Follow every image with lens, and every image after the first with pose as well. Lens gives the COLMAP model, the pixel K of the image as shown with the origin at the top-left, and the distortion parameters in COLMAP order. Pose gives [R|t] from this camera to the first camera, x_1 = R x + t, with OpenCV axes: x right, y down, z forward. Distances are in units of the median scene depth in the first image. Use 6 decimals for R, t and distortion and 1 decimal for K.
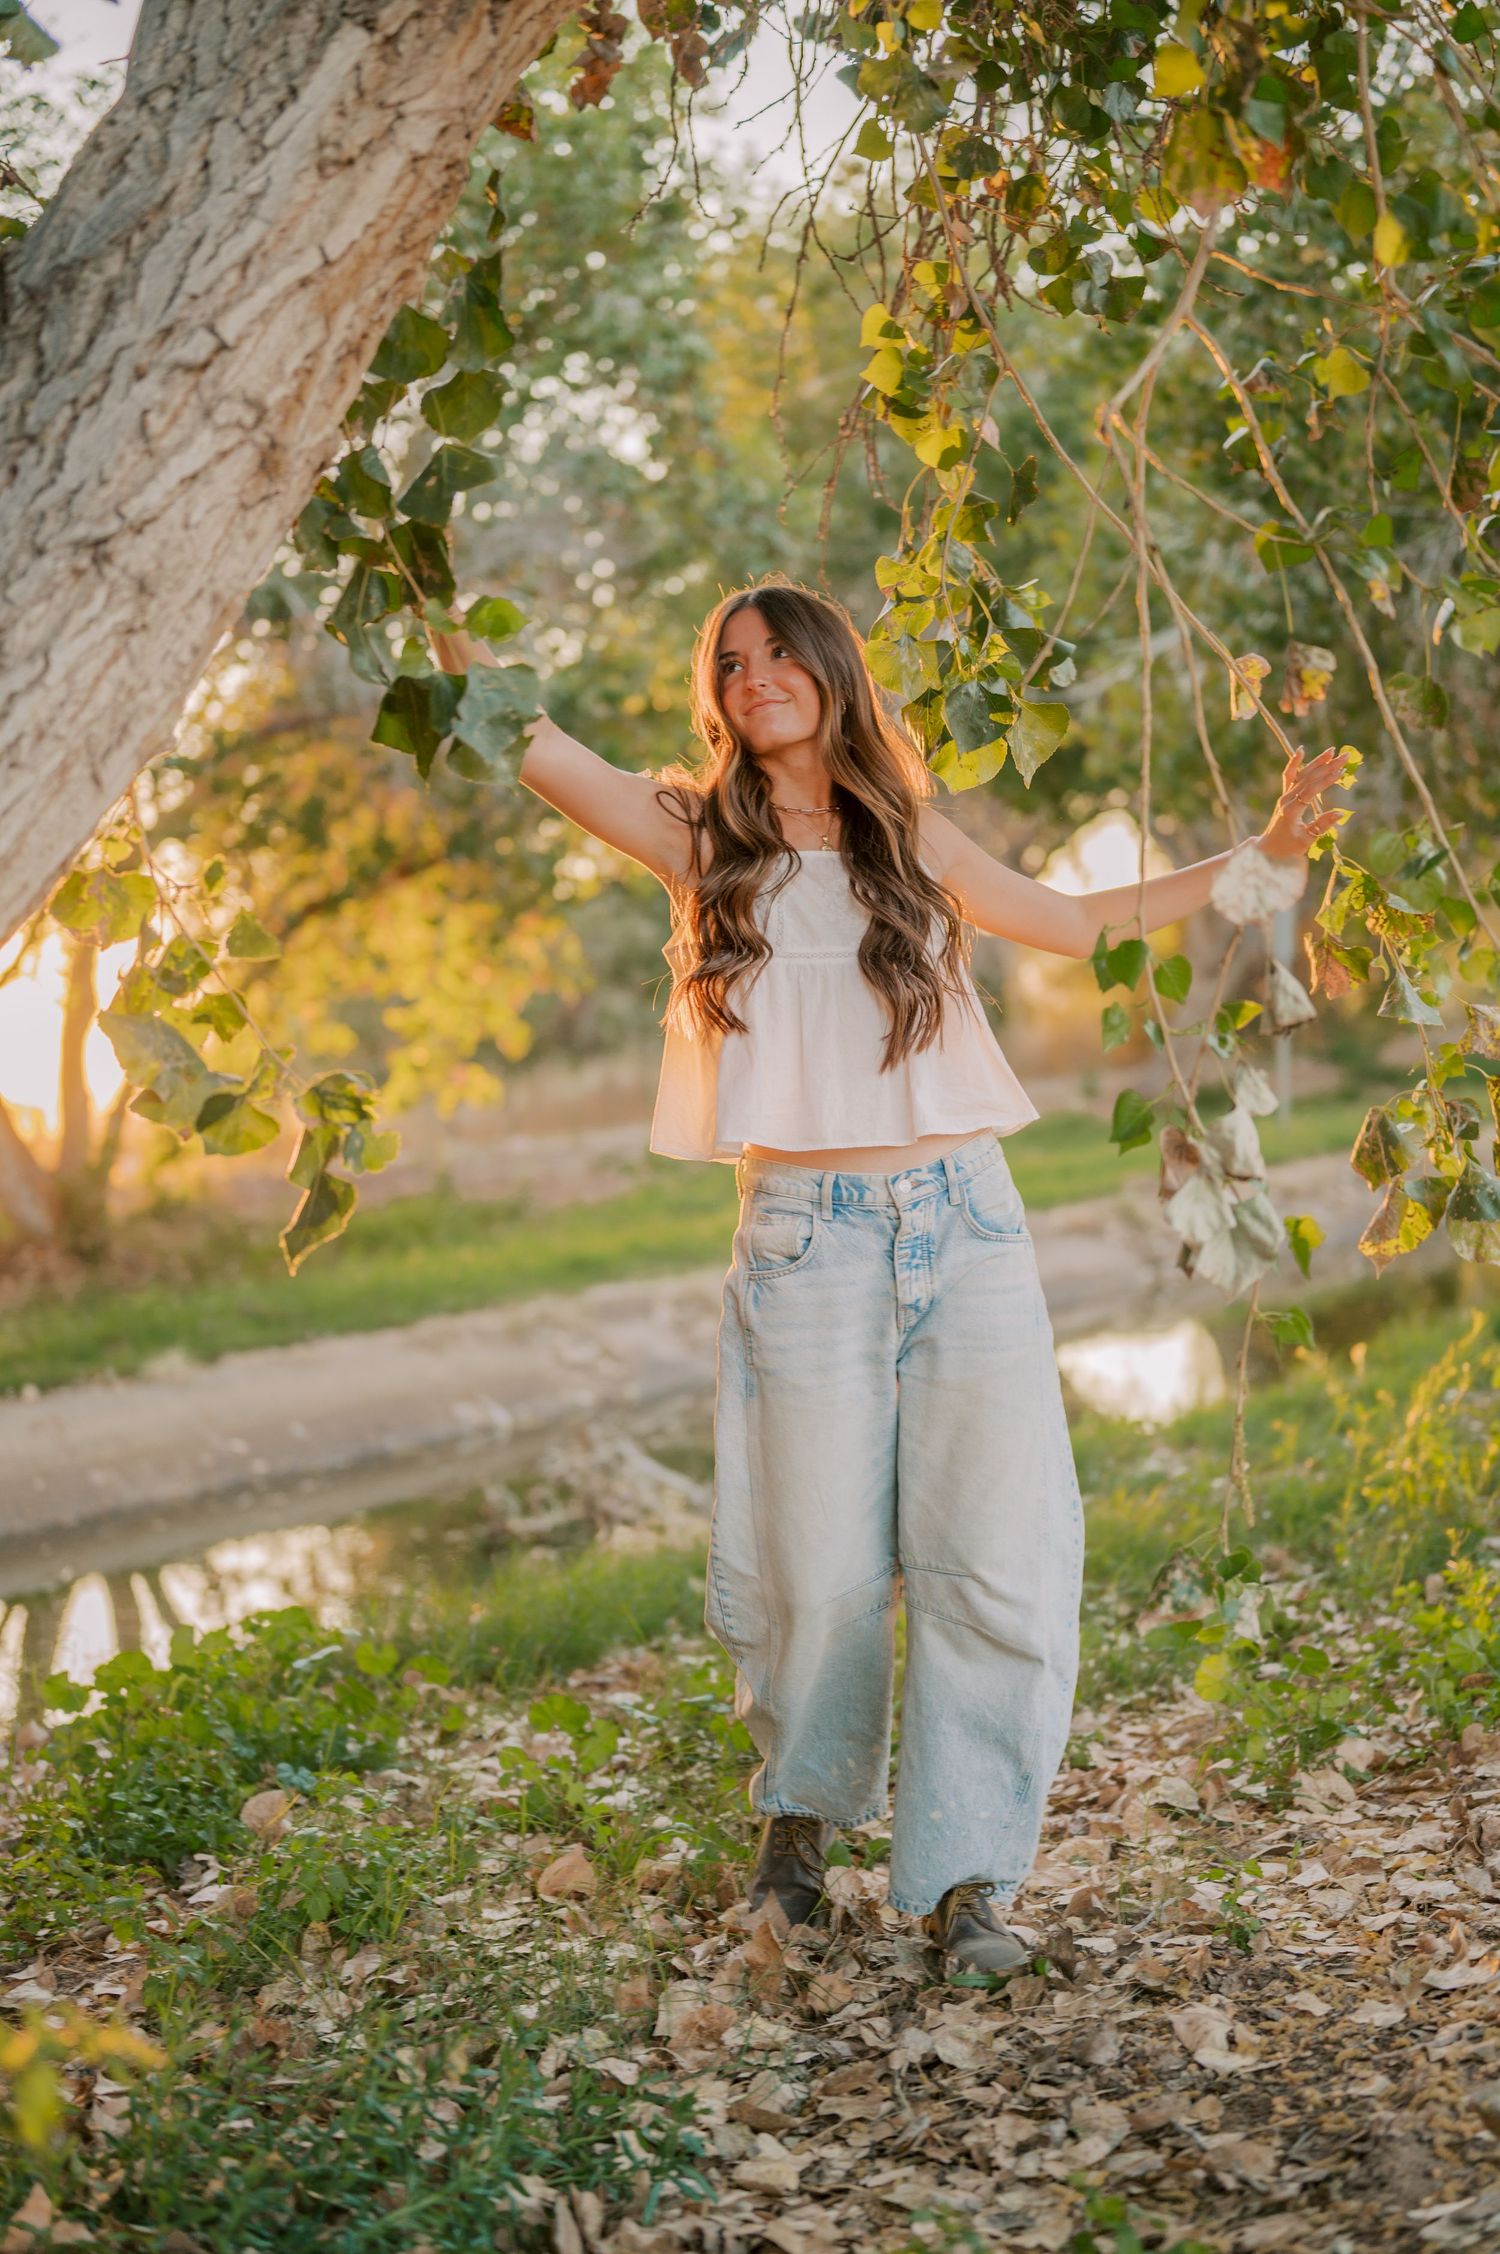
lens RADIAL K [[3213.9, 0, 769.1], [0, 3213.9, 1115.9], [0, 0, 1]] dist [0.002064, 0.000000]
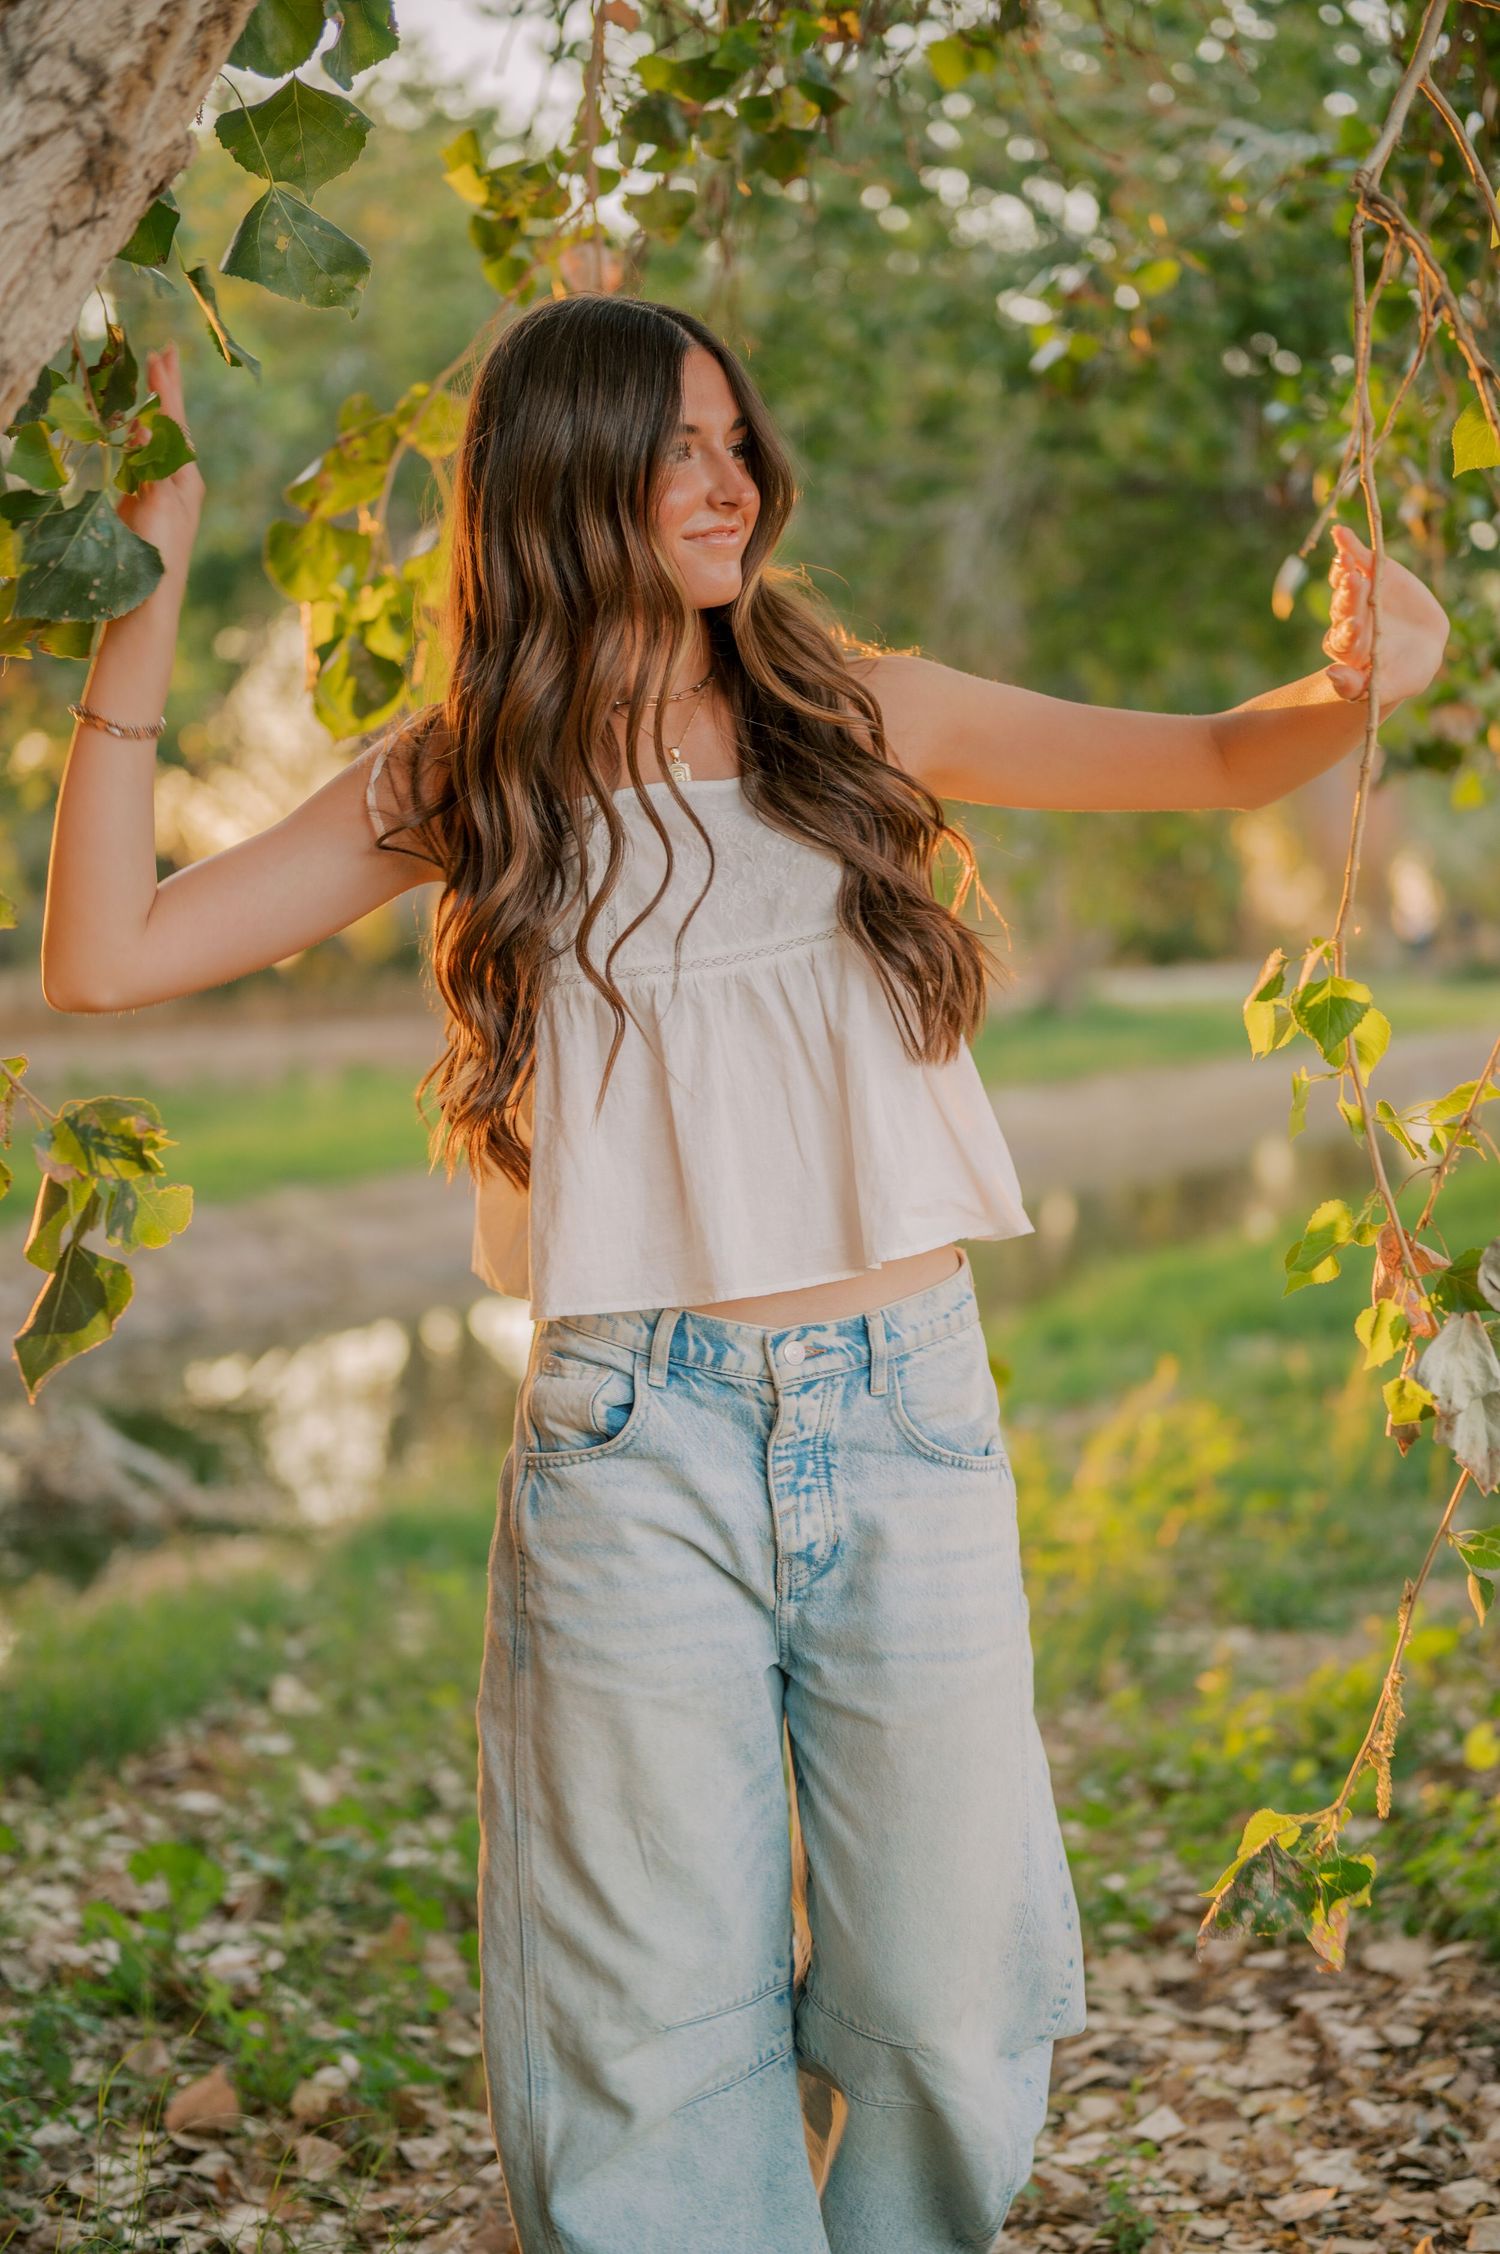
lens RADIAL K [[3213.9, 0, 765.8], [0, 3213.9, 1118.6], [0, 0, 1]] dist [0.002064, 0.000000]
pose [[0.980892, 0.054303, 0.186822, -0.126002], [-0.058291, 0.998173, 0.015917, -0.029424], [-0.185617, -0.026503, 0.982265, 0.318627]]
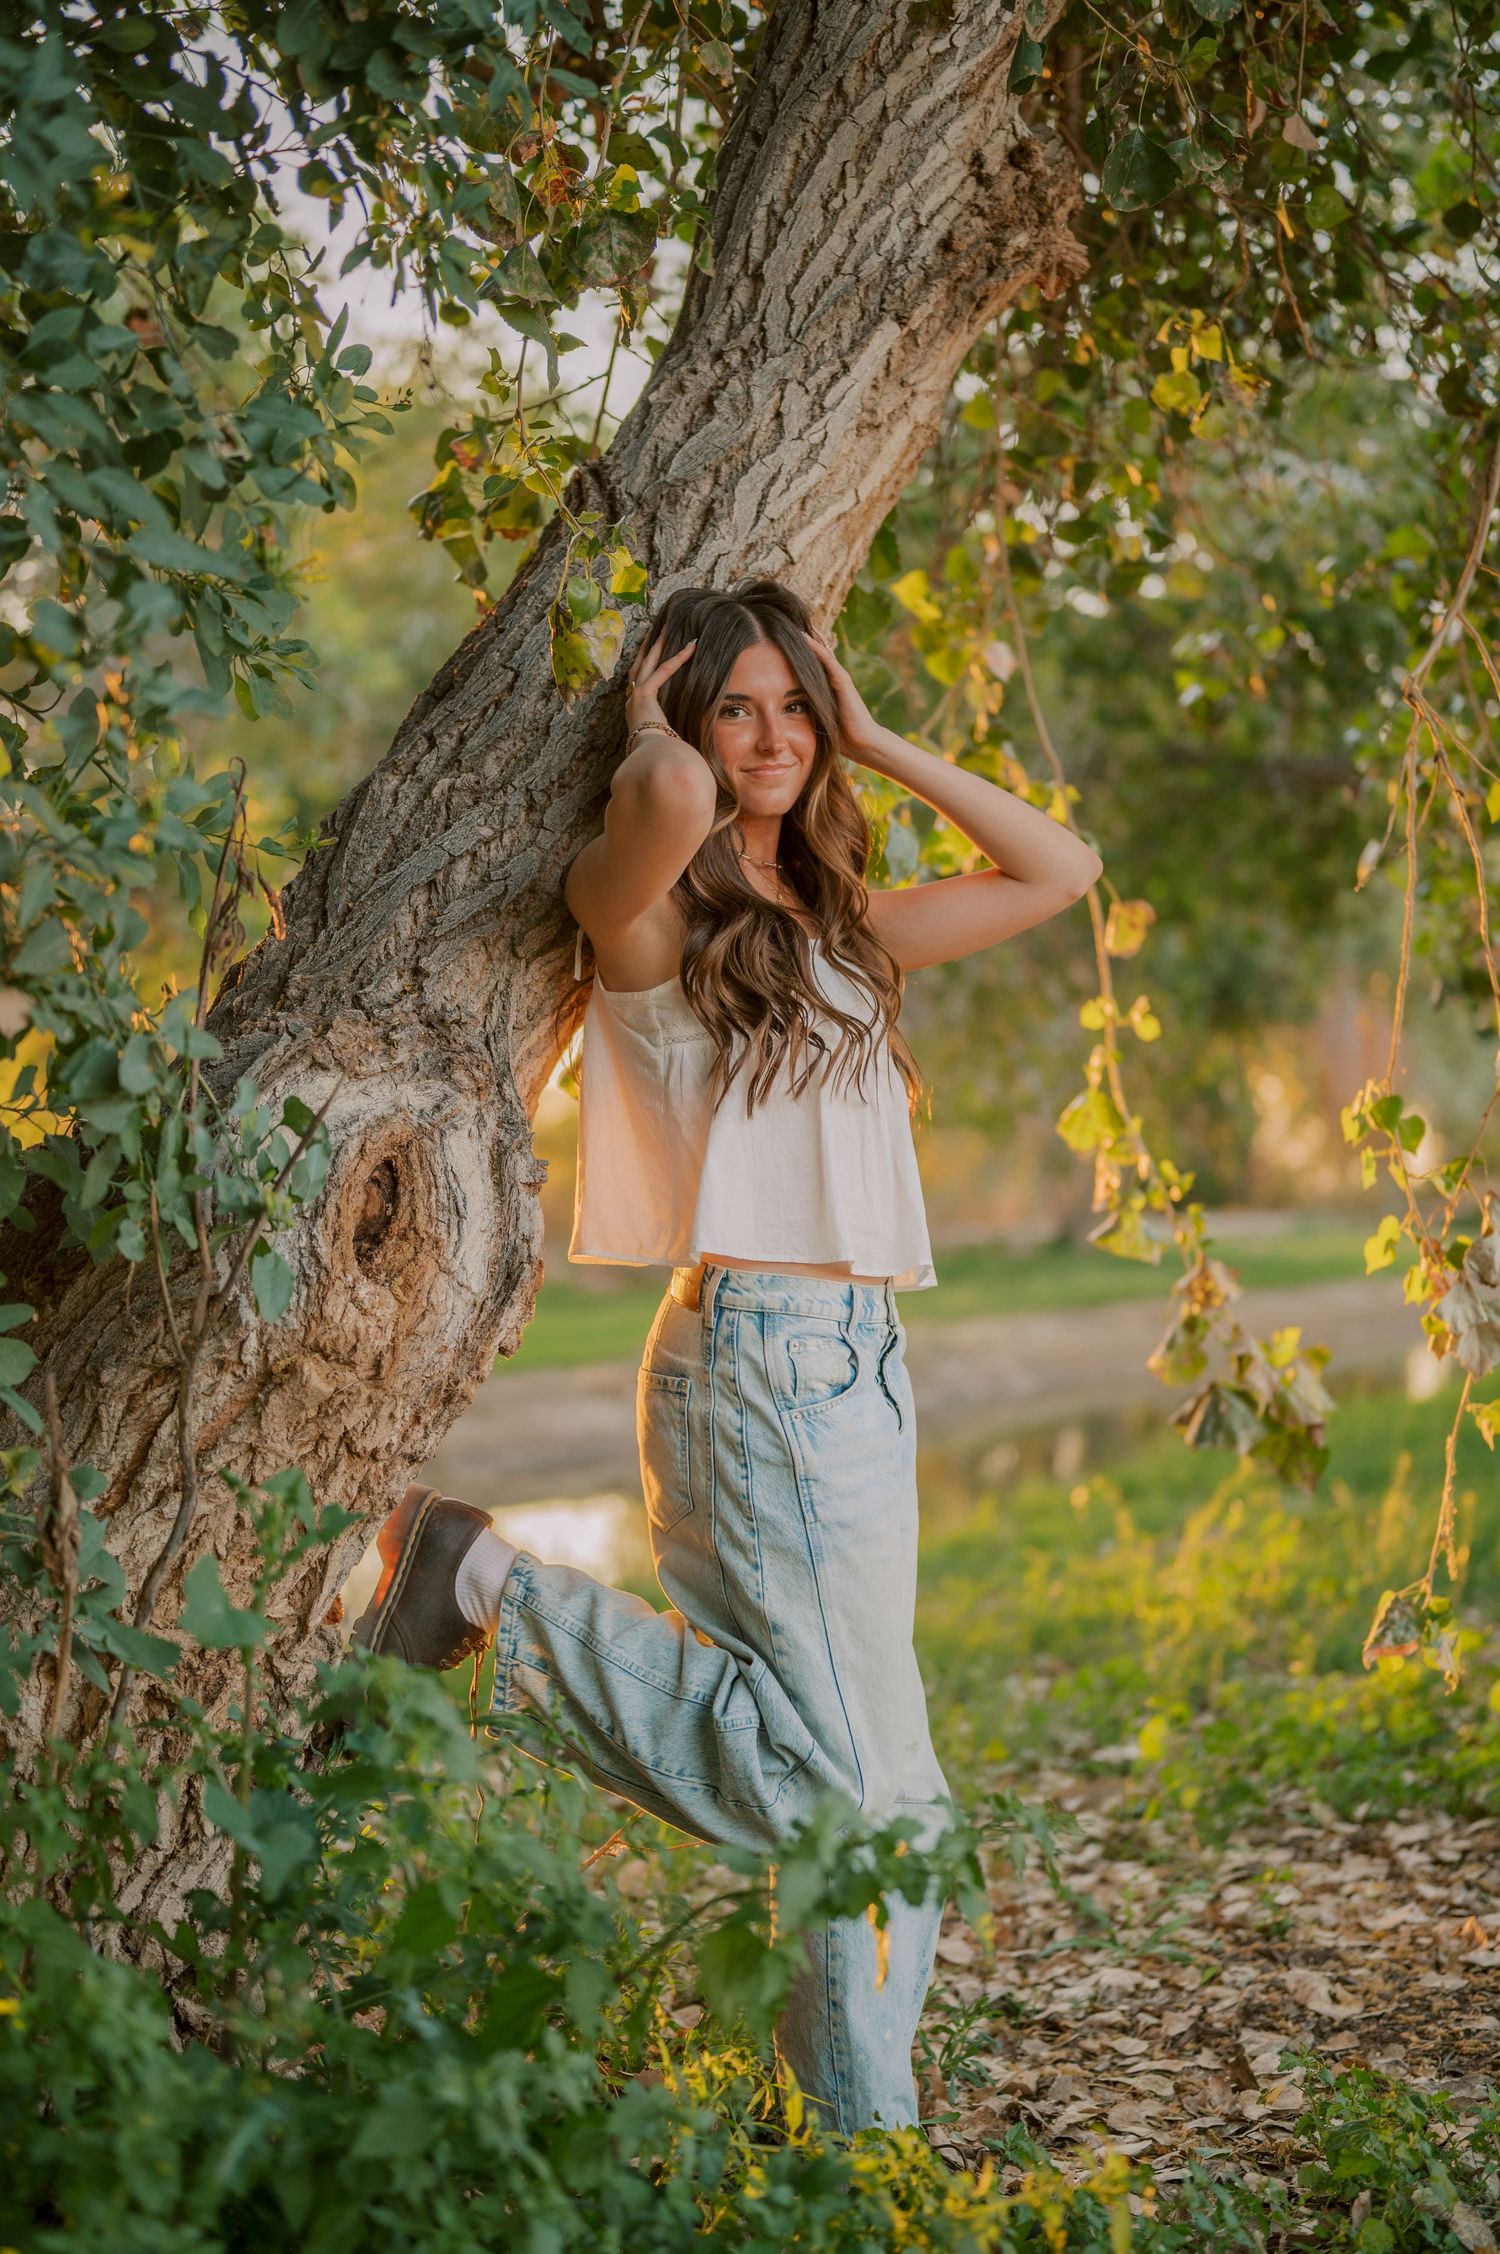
lens RADIAL K [[3213.9, 0, 727.5], [0, 3213.9, 1138.7], [0, 0, 1]] dist [0.002064, 0.000000]
pose [[0.981754, 0.083922, 0.170632, -0.357241], [-0.076093, 0.995748, -0.051927, 0.047334], [-0.174264, 0.037996, 0.983966, -0.202631]]
